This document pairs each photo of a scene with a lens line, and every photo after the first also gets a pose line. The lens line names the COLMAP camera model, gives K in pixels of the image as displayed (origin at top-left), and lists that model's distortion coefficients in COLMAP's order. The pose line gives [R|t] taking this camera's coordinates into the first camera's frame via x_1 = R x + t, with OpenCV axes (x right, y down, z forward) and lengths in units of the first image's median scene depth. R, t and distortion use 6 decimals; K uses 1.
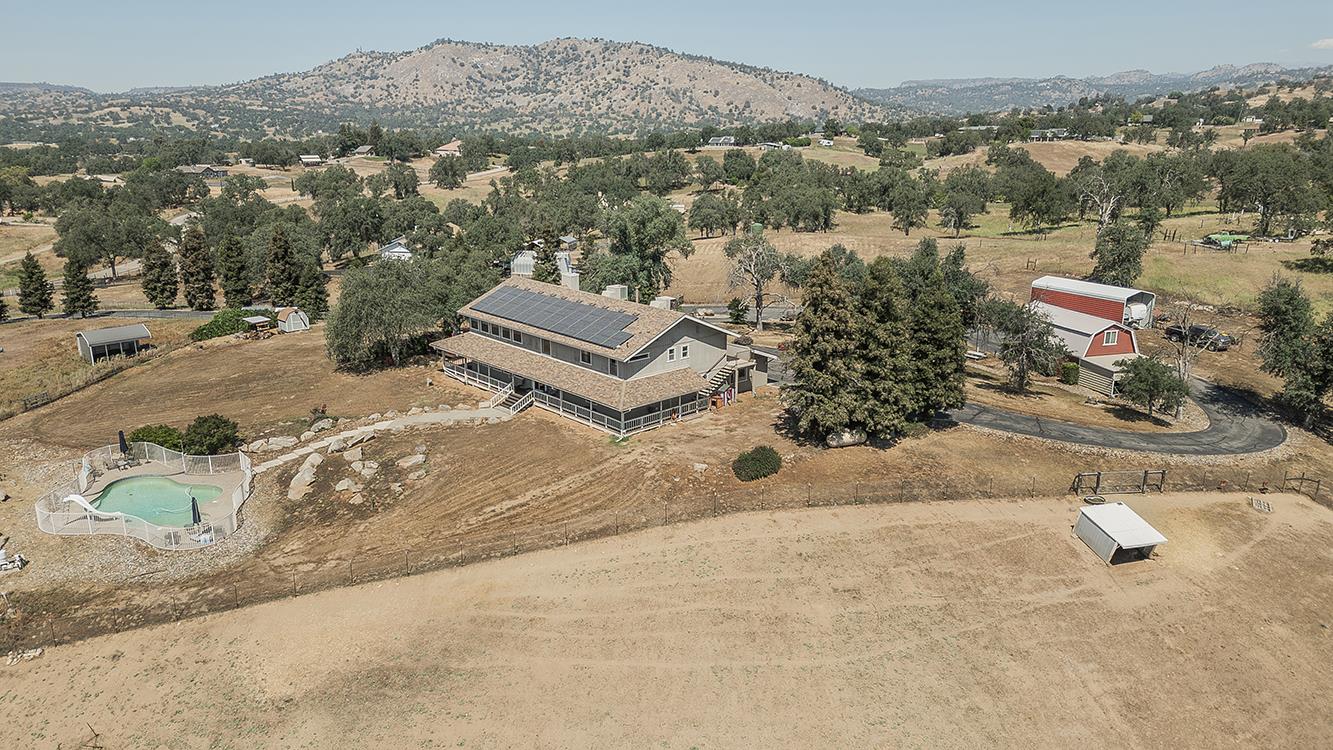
lens RADIAL K [[928.8, 0, 663.2], [0, 928.8, 377.6], [0, 0, 1]] dist [0.076478, -0.048276]
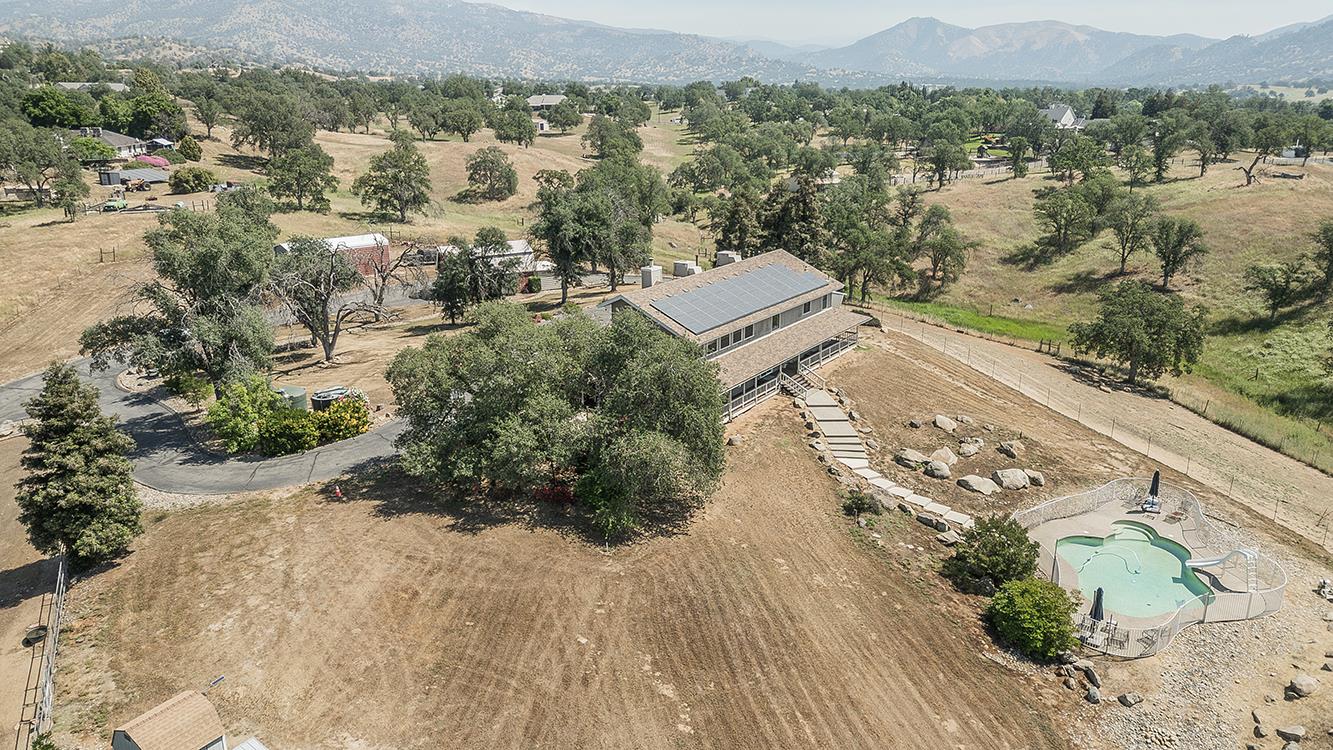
lens RADIAL K [[928.8, 0, 666.3], [0, 928.8, 374.1], [0, 0, 1]] dist [0.076478, -0.048276]
pose [[-0.236979, -0.283524, 0.929223, -0.169978], [0.258312, 0.903651, 0.341599, -0.057907], [-0.936545, 0.320981, -0.140908, 0.213457]]
